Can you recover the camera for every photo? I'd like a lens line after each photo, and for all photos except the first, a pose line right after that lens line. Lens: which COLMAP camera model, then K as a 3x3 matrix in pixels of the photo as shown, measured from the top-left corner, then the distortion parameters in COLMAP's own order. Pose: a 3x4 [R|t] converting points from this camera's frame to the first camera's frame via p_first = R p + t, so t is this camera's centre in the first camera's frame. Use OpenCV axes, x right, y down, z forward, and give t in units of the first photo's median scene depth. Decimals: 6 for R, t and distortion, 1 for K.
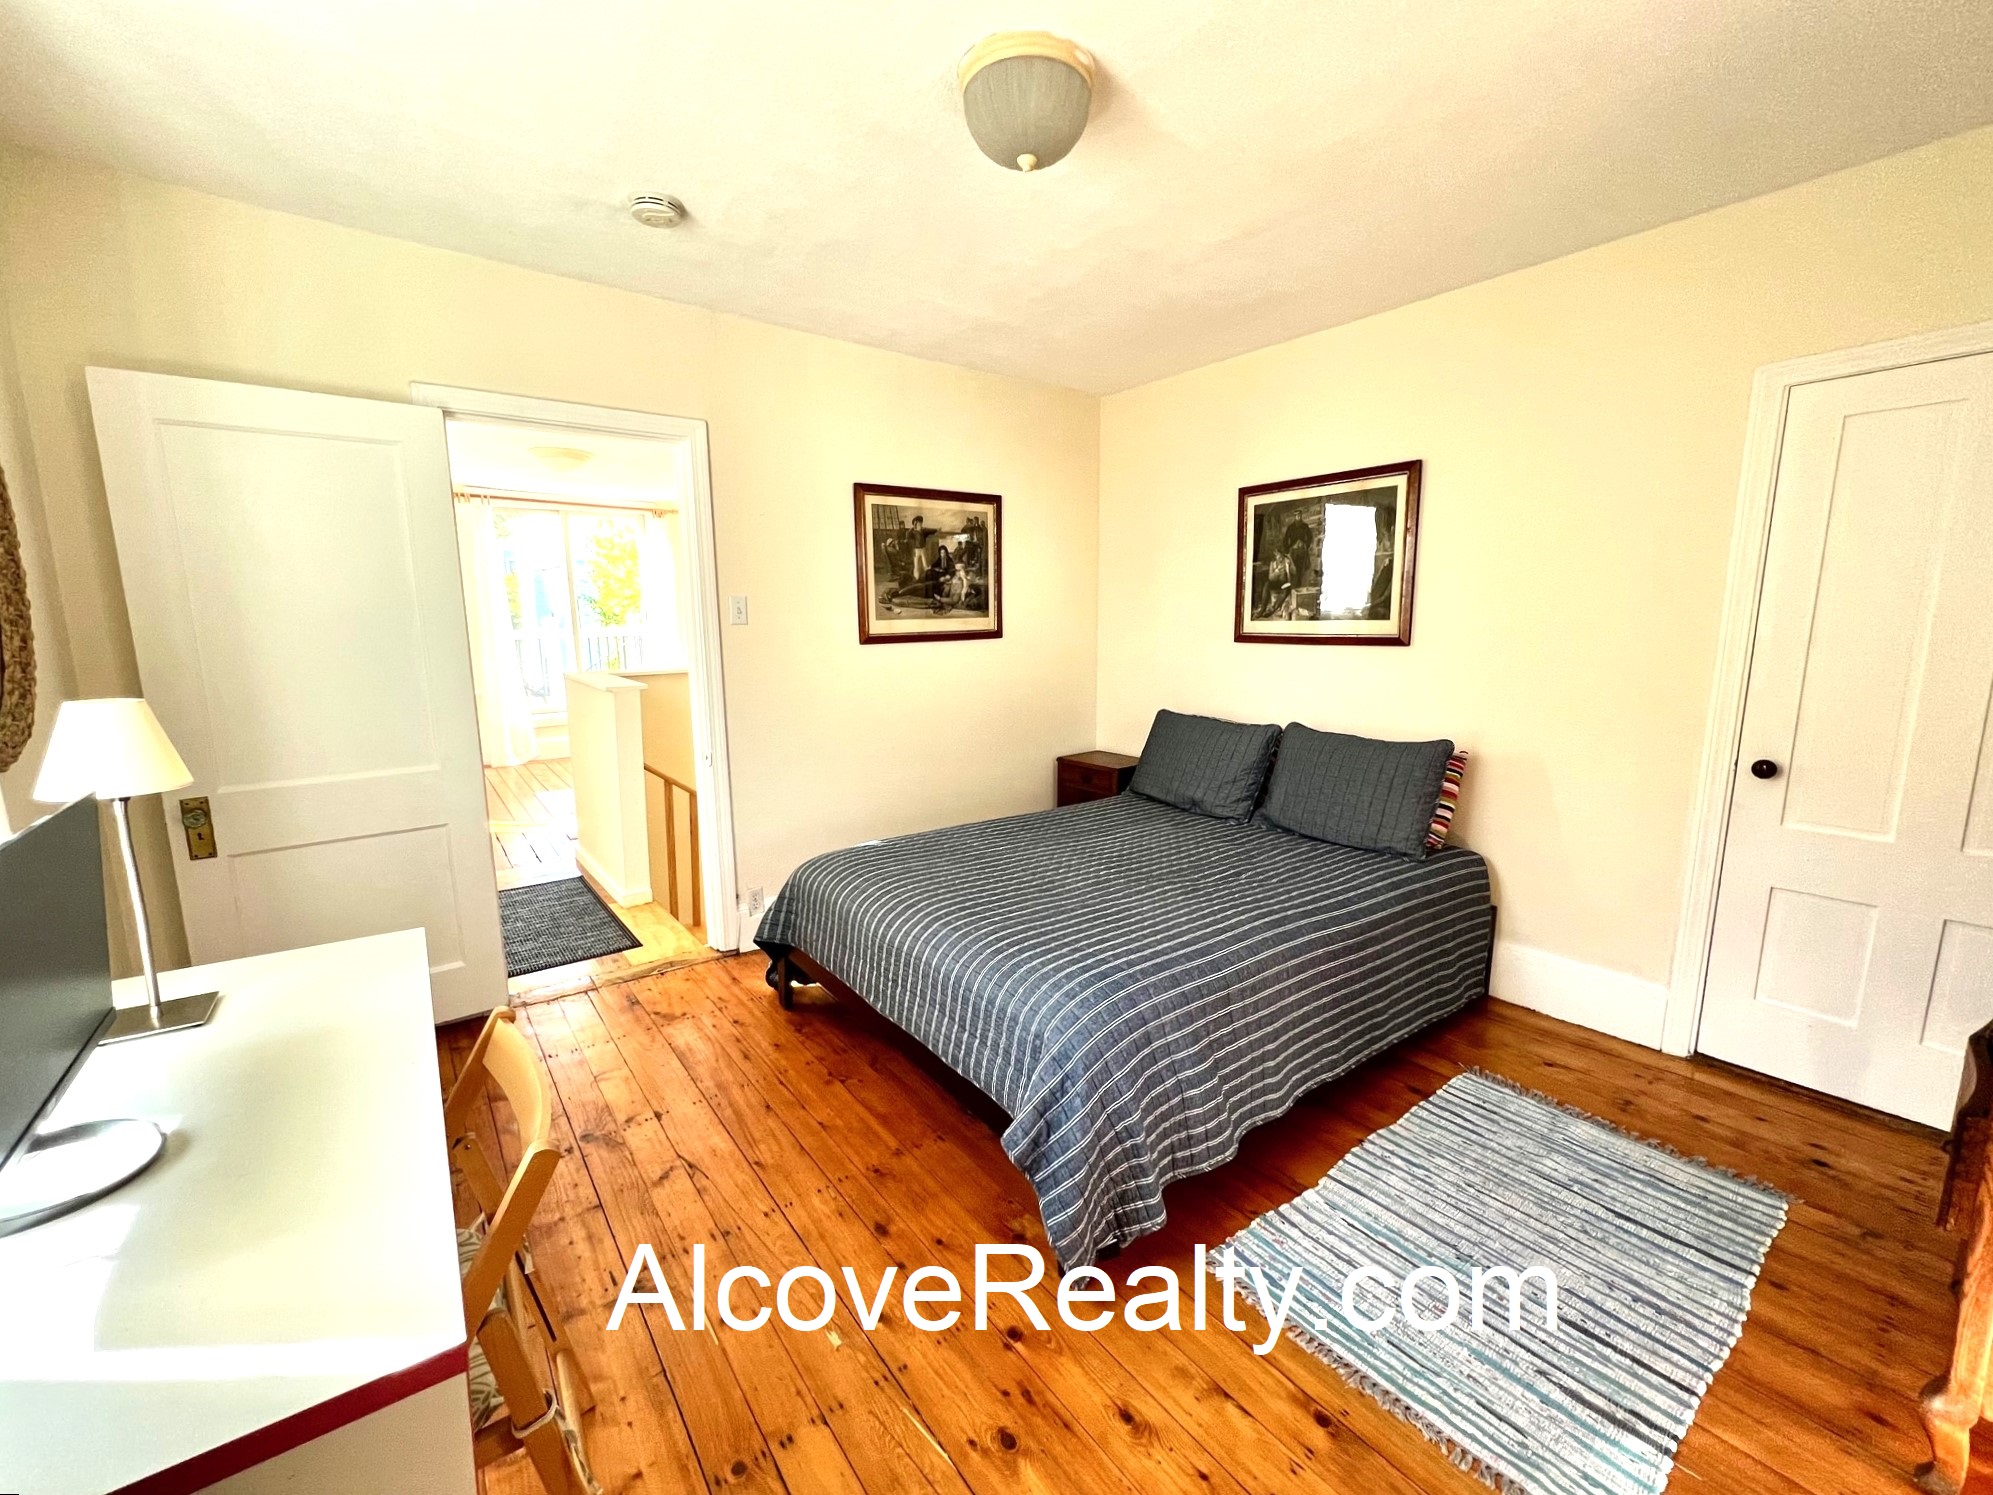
lens RADIAL K [[801.7, 0, 989.1], [0, 801.7, 747.7], [0, 0, 1]] dist [0.003389, 0.000558]
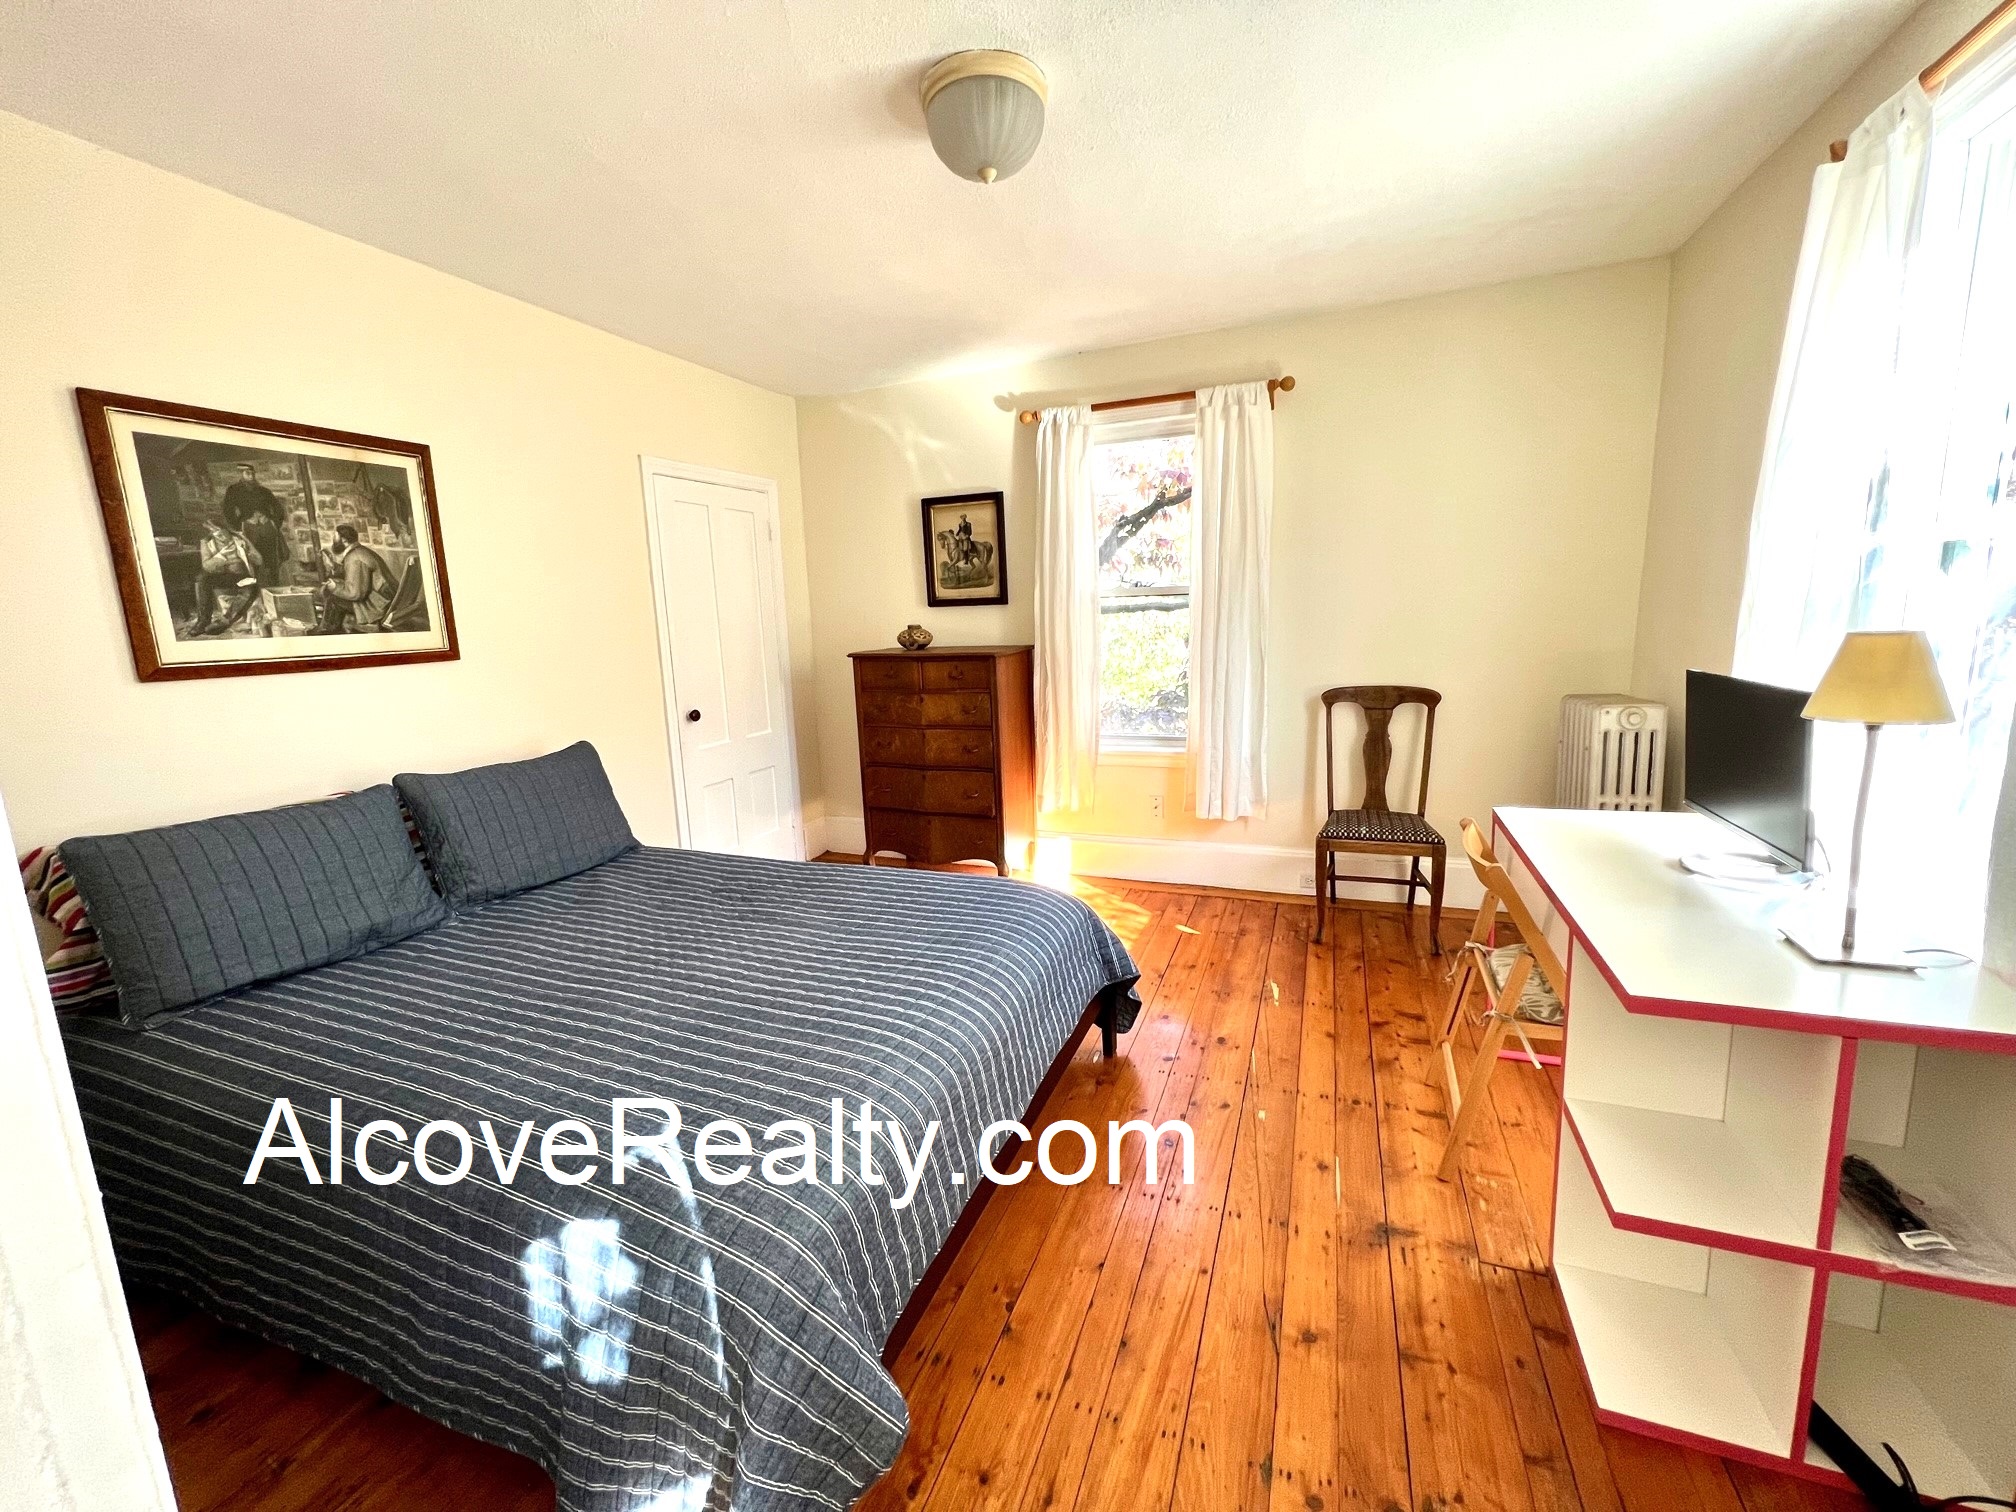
lens RADIAL K [[810.9, 0, 1013.7], [0, 810.9, 752.7], [0, 0, 1]] dist [0.003389, 0.000558]
pose [[-0.510931, -0.118422, 0.851426, -0.492178], [0.185757, 0.951854, 0.243860, -0.119963], [-0.839312, 0.282754, -0.464334, 0.835014]]
